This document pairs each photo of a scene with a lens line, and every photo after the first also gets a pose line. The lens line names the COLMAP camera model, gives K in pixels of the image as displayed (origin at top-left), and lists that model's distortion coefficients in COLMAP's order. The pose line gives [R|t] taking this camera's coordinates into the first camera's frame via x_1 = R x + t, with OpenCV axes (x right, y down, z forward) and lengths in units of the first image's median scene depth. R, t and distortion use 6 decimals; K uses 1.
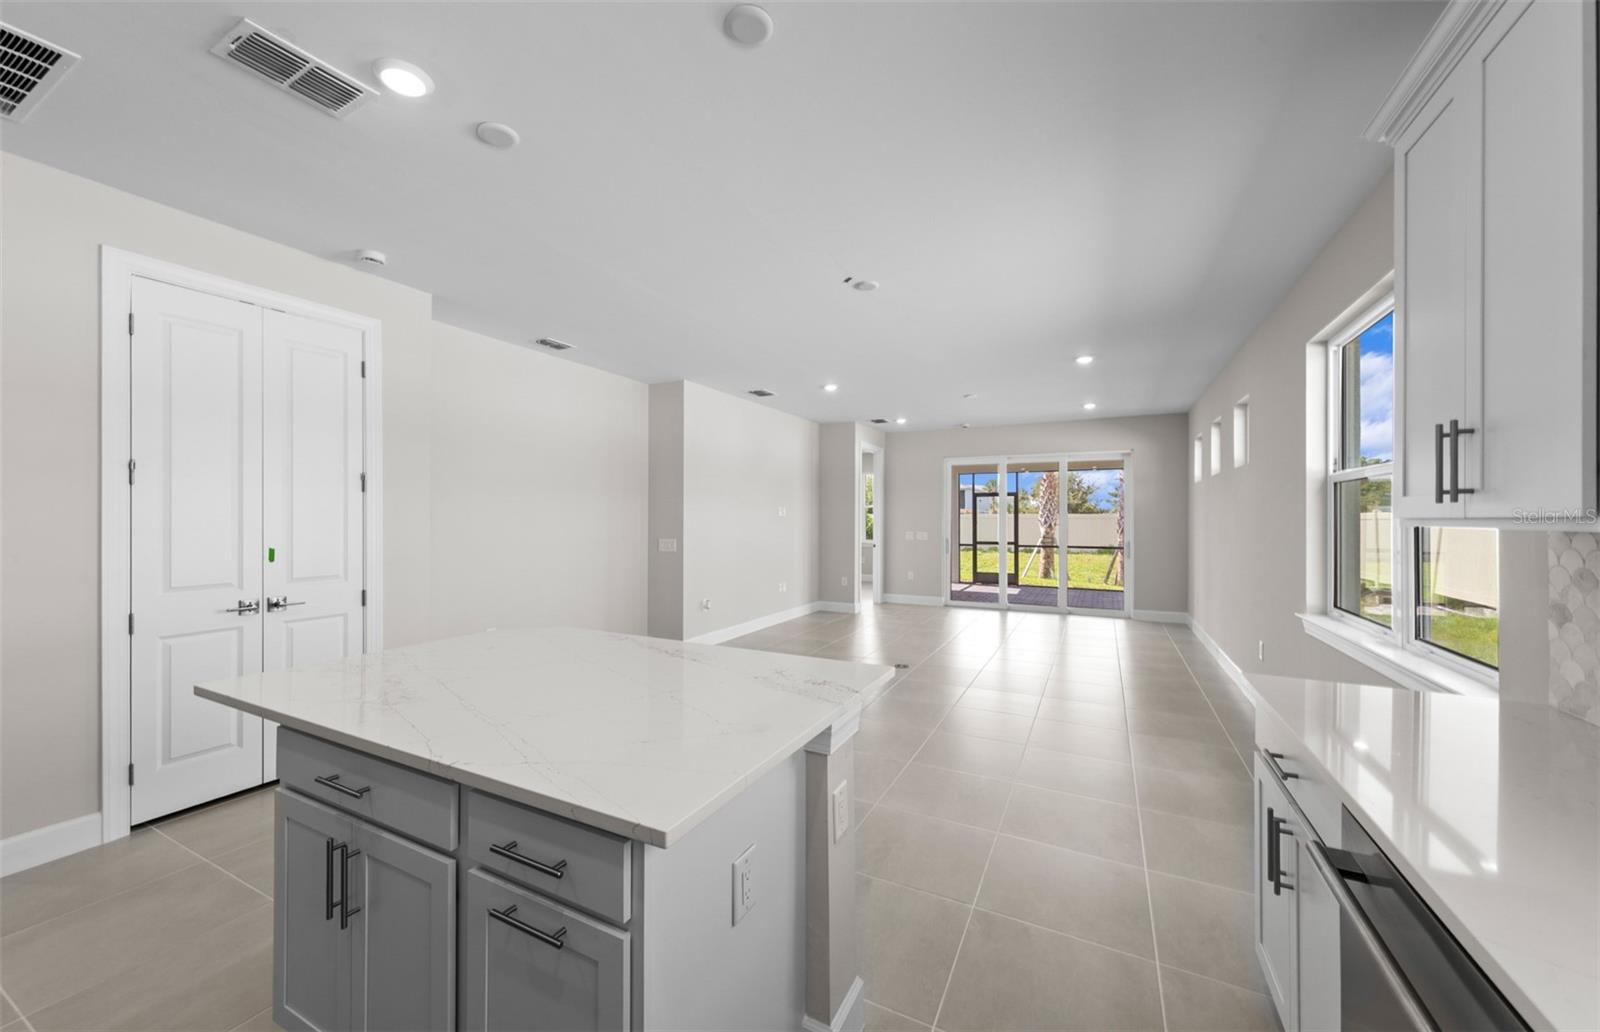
lens RADIAL K [[592.0, 0, 802.6], [0, 592.0, 514.8], [0, 0, 1]] dist [0.005503, -0.000972]
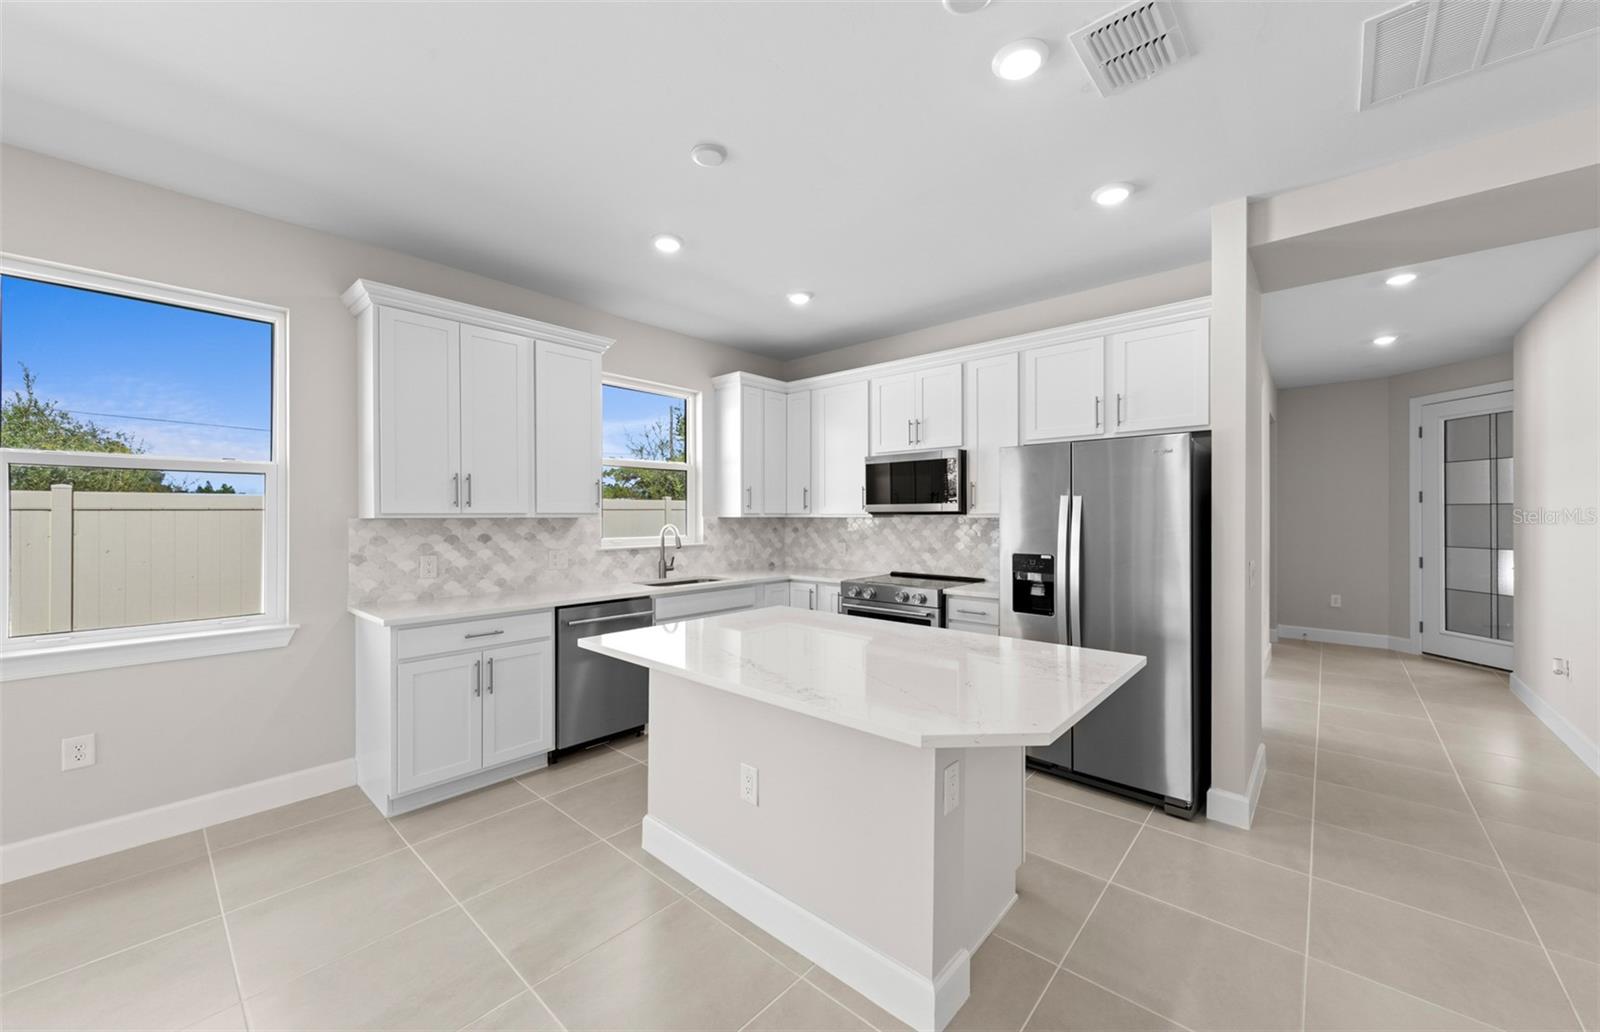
lens RADIAL K [[592.0, 0, 798.6], [0, 592.0, 514.9], [0, 0, 1]] dist [0.005503, -0.000972]
pose [[-0.966120, -0.001525, 0.258087, -0.129825], [-0.002390, 0.999993, -0.003037, 0.002417], [-0.258081, -0.003551, -0.966117, 0.452574]]
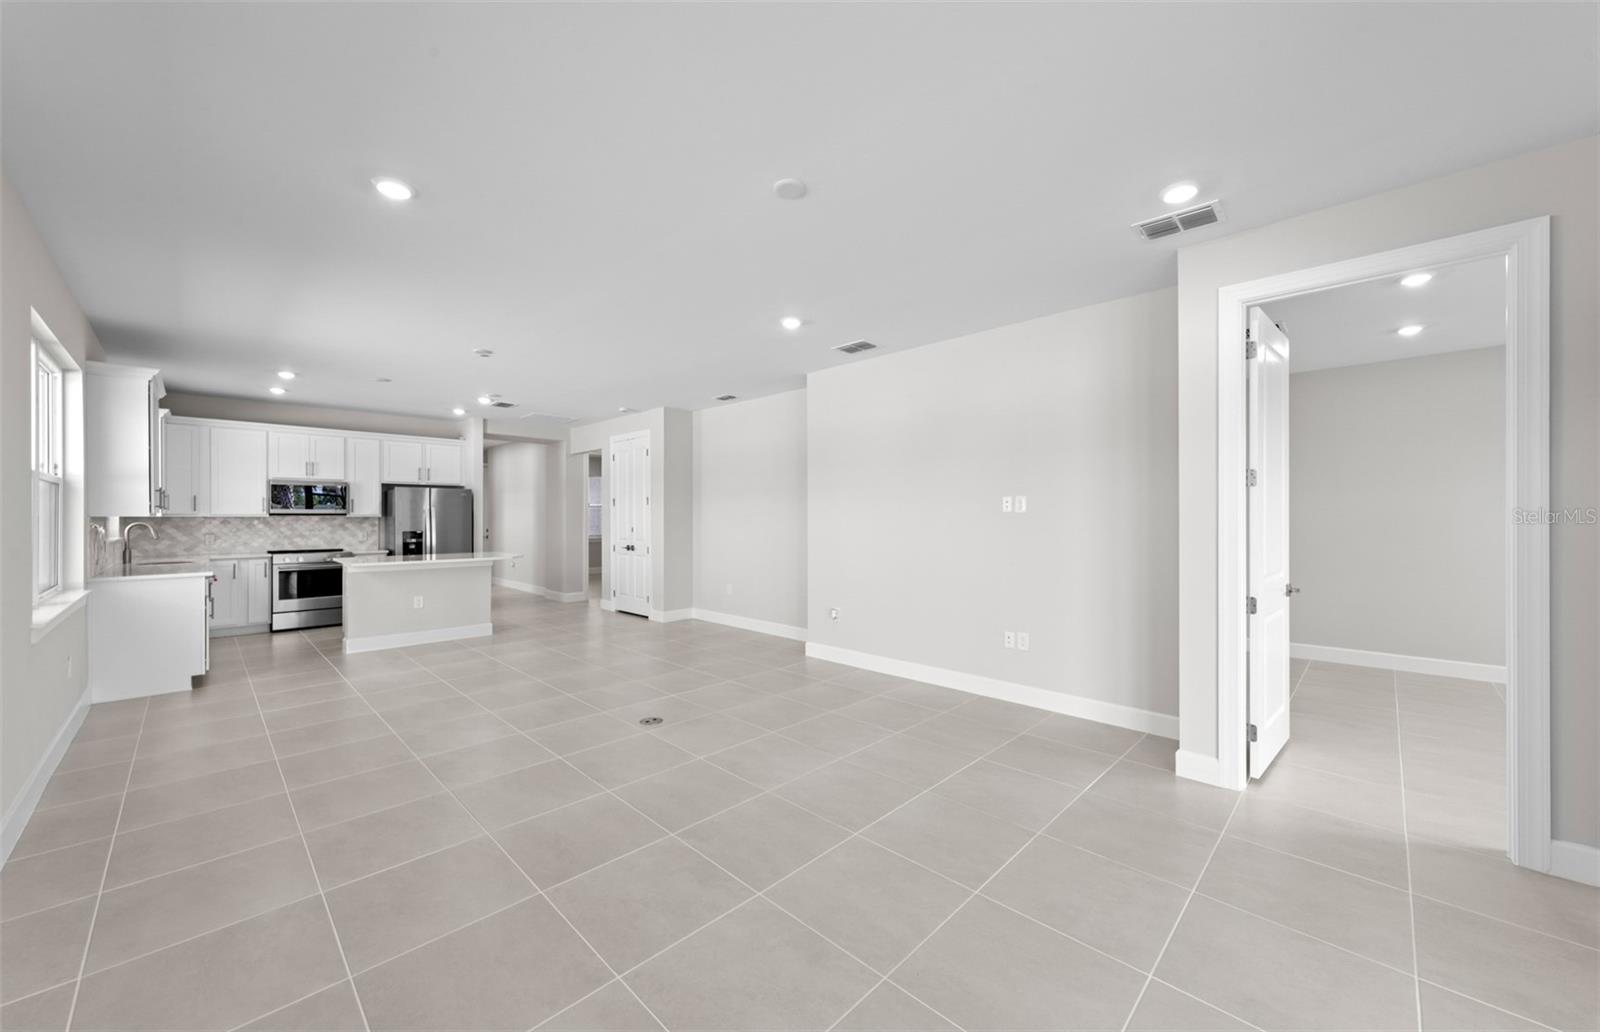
lens RADIAL K [[592.0, 0, 788.3], [0, 592.0, 513.5], [0, 0, 1]] dist [0.005503, -0.000972]
pose [[-0.316033, -0.008149, -0.948713, 0.515676], [0.002260, 0.999954, -0.009342, 0.008000], [0.948746, -0.005097, -0.316000, 0.901490]]
